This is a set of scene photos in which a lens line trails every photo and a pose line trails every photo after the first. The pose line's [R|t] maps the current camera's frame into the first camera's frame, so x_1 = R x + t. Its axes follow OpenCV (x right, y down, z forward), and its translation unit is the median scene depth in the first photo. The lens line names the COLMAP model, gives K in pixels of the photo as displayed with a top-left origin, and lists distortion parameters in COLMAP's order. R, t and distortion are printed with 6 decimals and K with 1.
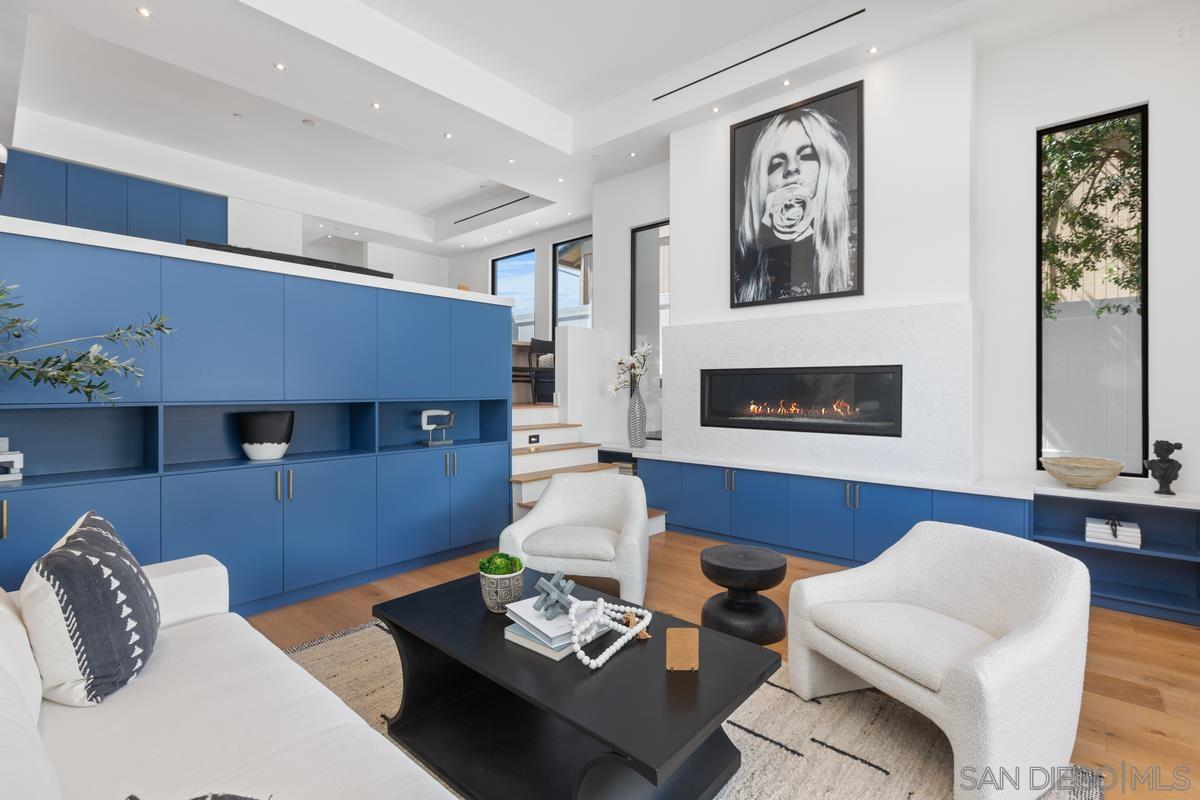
lens RADIAL K [[536.3, 0, 601.3], [0, 536.3, 392.2], [0, 0, 1]] dist [0.002268, 0.000345]
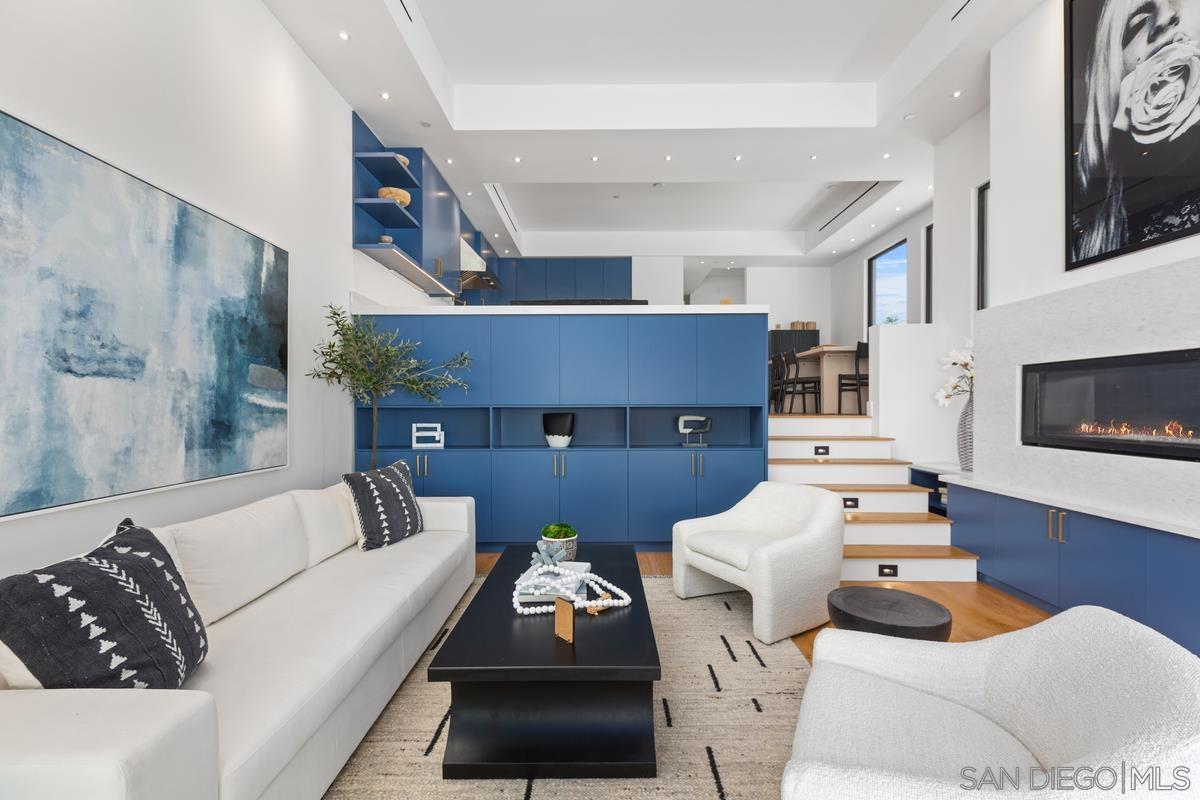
lens RADIAL K [[526.0, 0, 600.4], [0, 526.0, 413.2], [0, 0, 1]] dist [-0.001942, -0.000370]
pose [[0.653329, 0.008496, -0.757027, 0.381251], [-0.000702, 0.999943, 0.010616, 0.015919], [0.757074, -0.006404, 0.653298, 0.134256]]
